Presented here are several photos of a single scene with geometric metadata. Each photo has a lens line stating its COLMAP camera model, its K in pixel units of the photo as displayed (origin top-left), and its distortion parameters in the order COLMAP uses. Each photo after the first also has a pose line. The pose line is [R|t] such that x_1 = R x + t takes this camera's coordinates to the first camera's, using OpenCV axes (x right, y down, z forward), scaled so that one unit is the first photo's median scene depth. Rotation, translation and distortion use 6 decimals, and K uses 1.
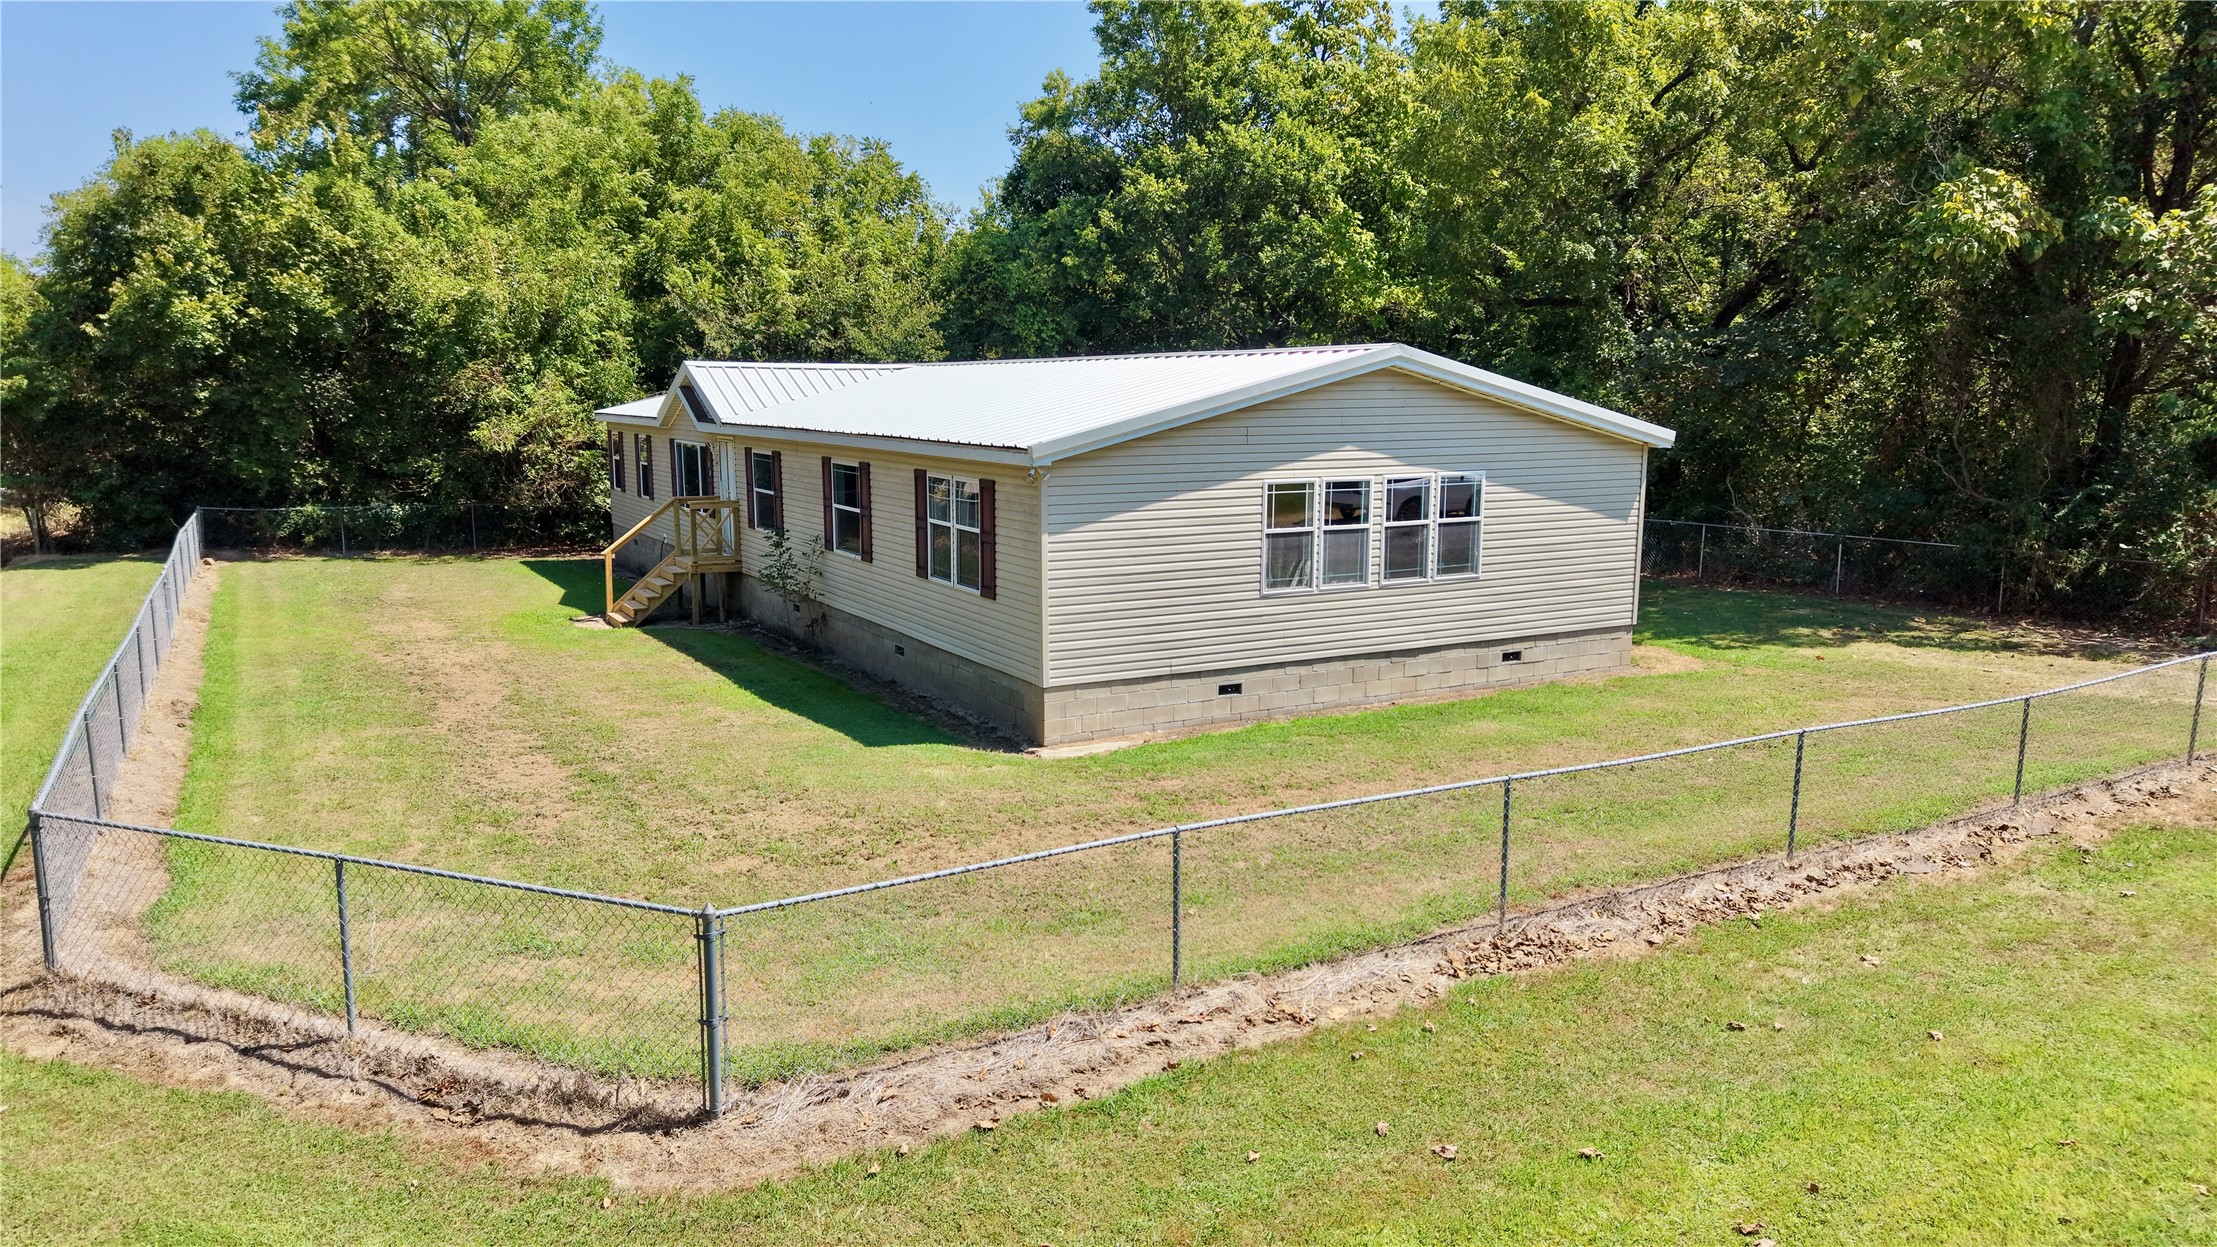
lens RADIAL K [[1483.5, 0, 1102.0], [0, 1483.5, 621.2], [0, 0, 1]] dist [0.038293, -0.039789]
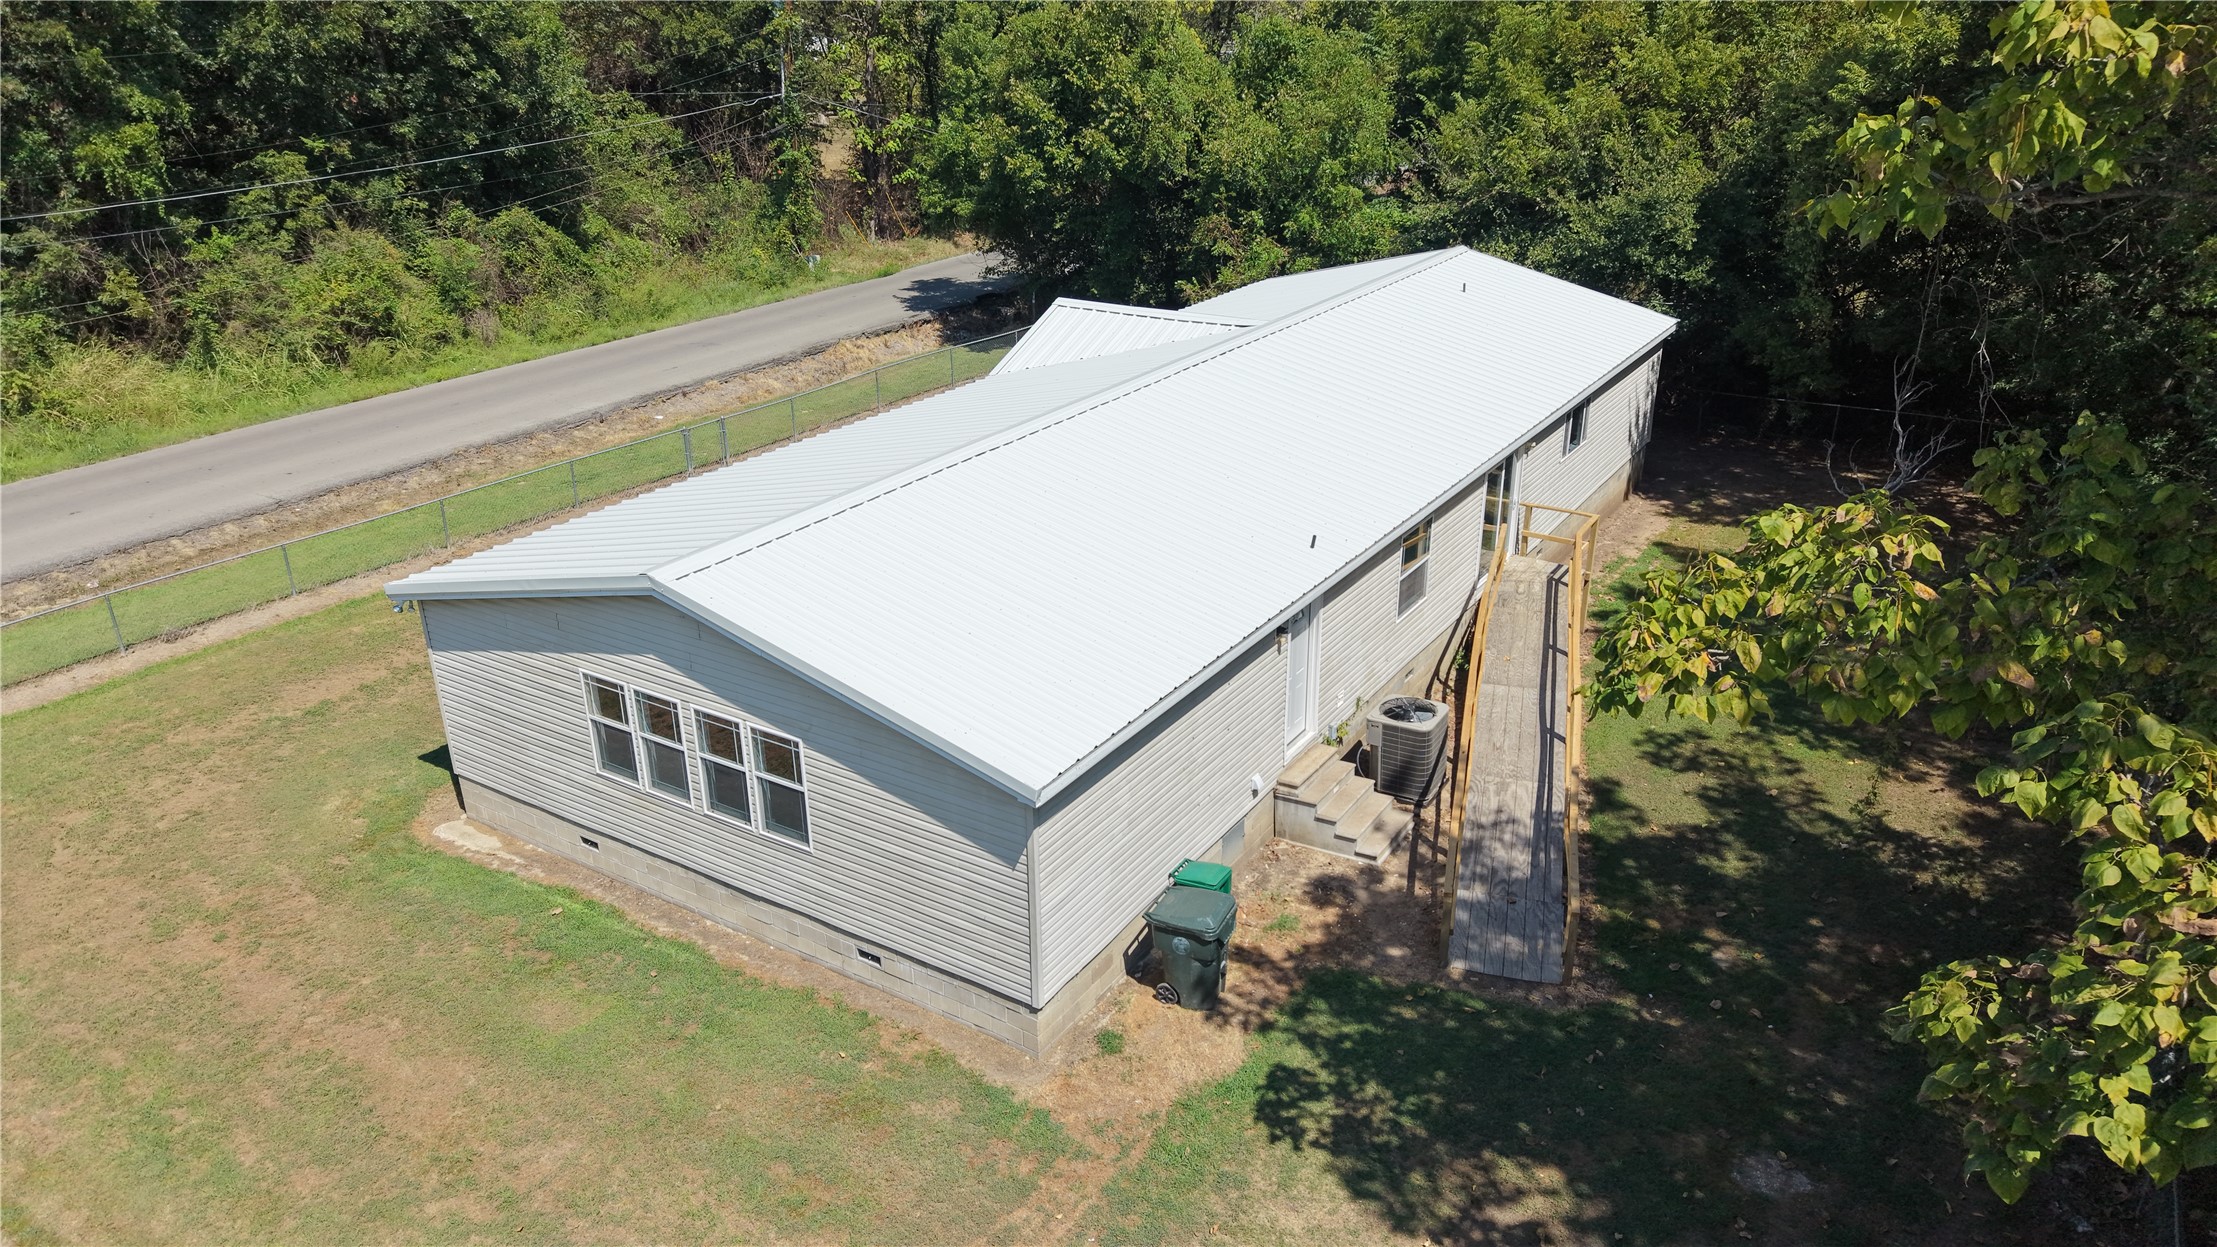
lens RADIAL K [[1483.5, 0, 1102.0], [0, 1483.5, 621.2], [0, 0, 1]] dist [0.038293, -0.039789]
pose [[0.470254, 0.338976, -0.814835, 0.958342], [-0.123392, 0.939478, 0.319617, -0.433886], [0.873863, -0.049757, 0.483620, 0.748949]]
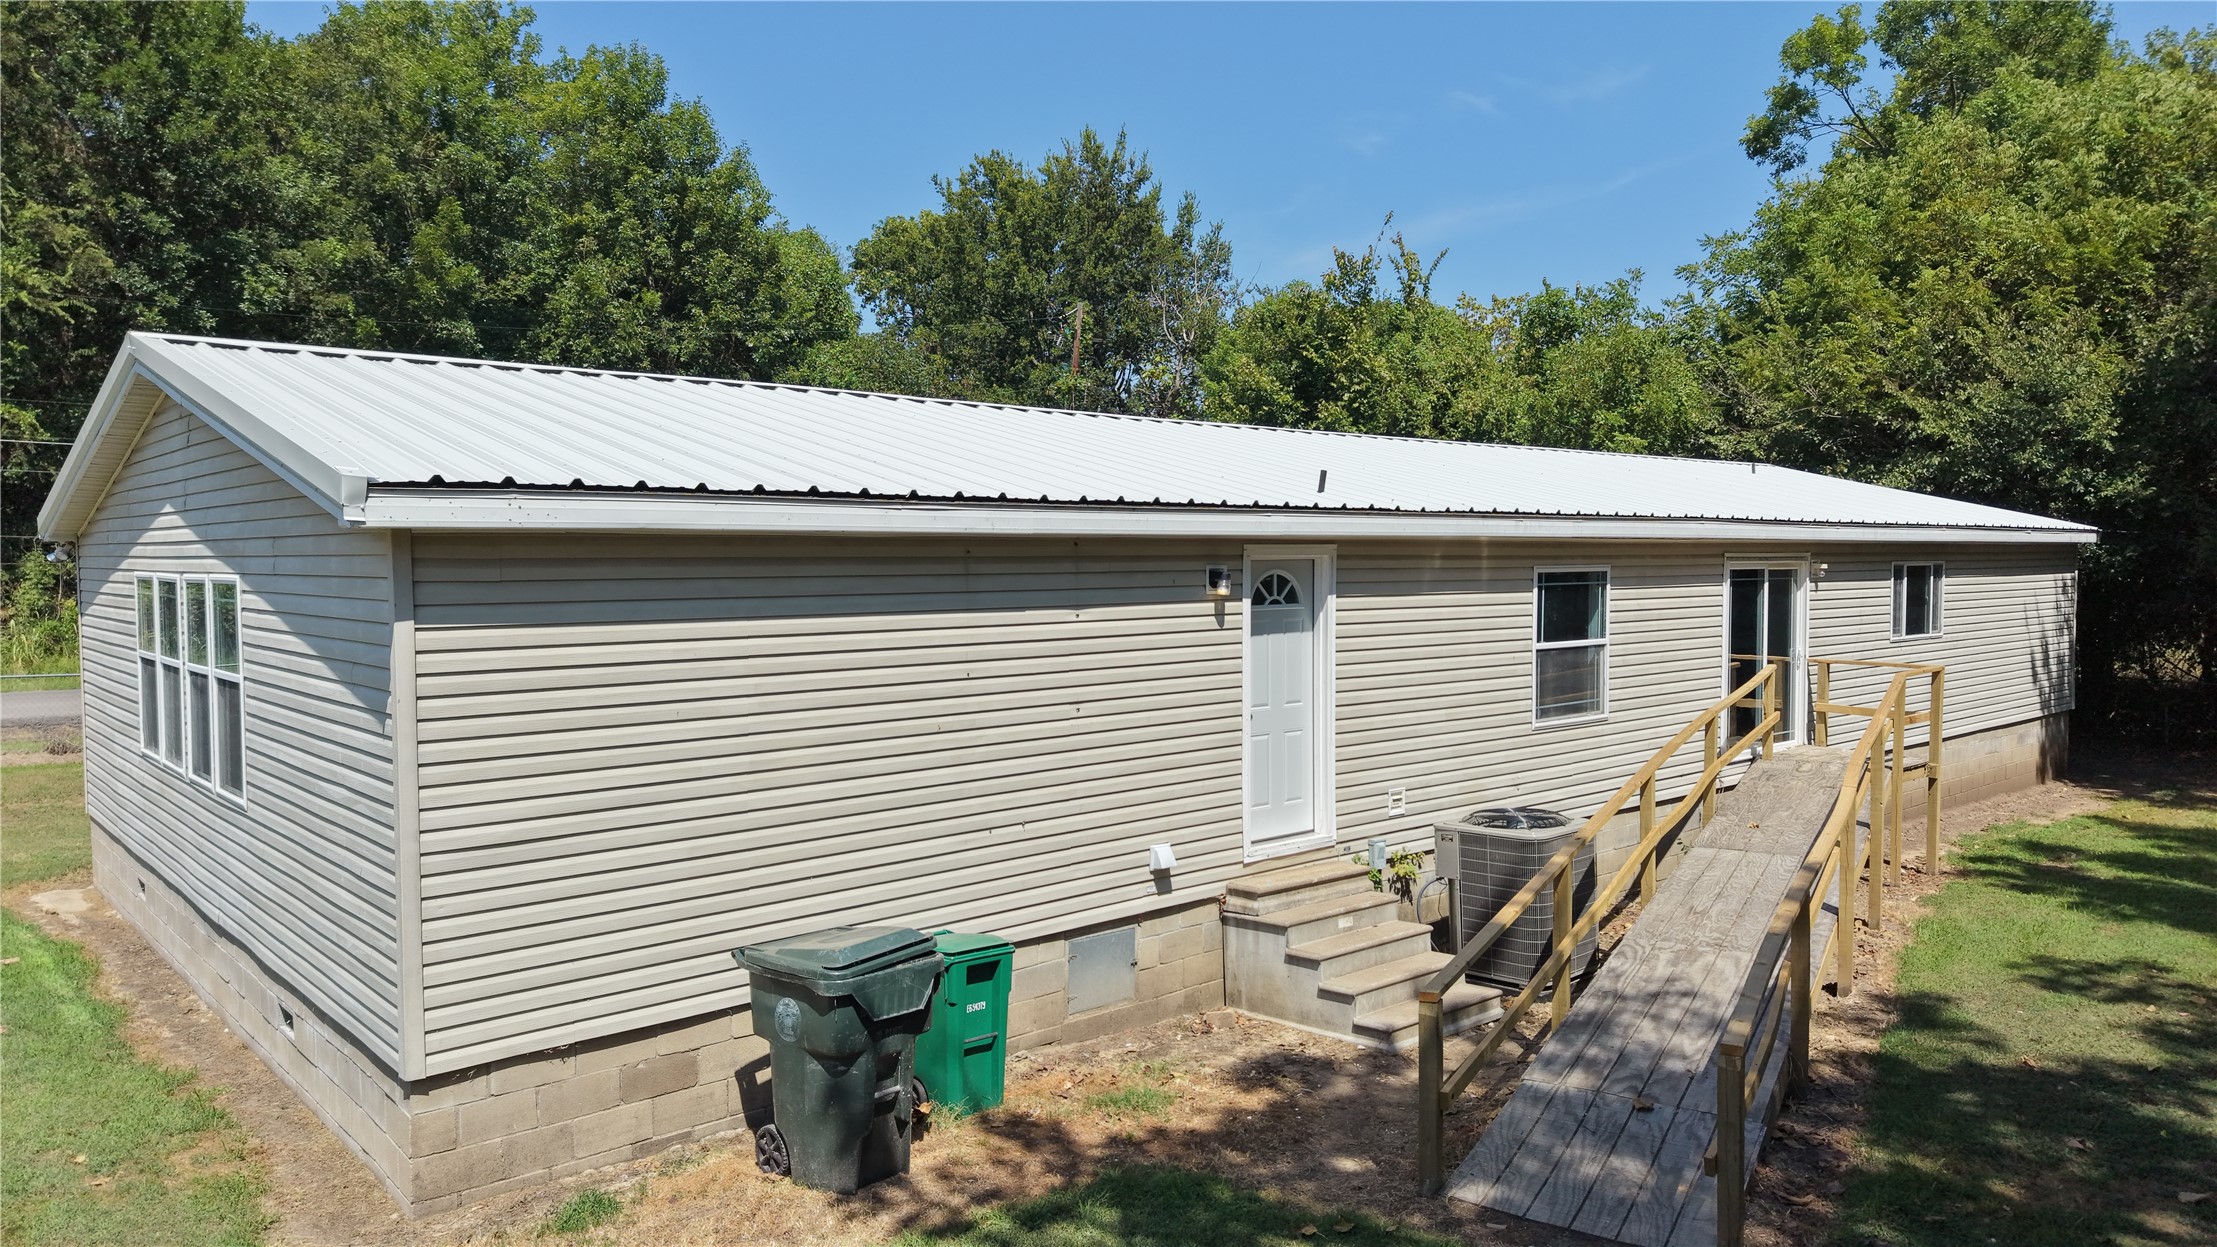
lens RADIAL K [[1471.6, 0, 1107.1], [0, 1471.6, 625.8], [0, 0, 1]] dist [0.051370, -0.055590]
pose [[0.216821, 0.045610, -0.975145, 0.749368], [-0.150650, 0.988505, 0.012739, -0.129509], [0.964517, 0.144143, 0.221200, 1.144980]]
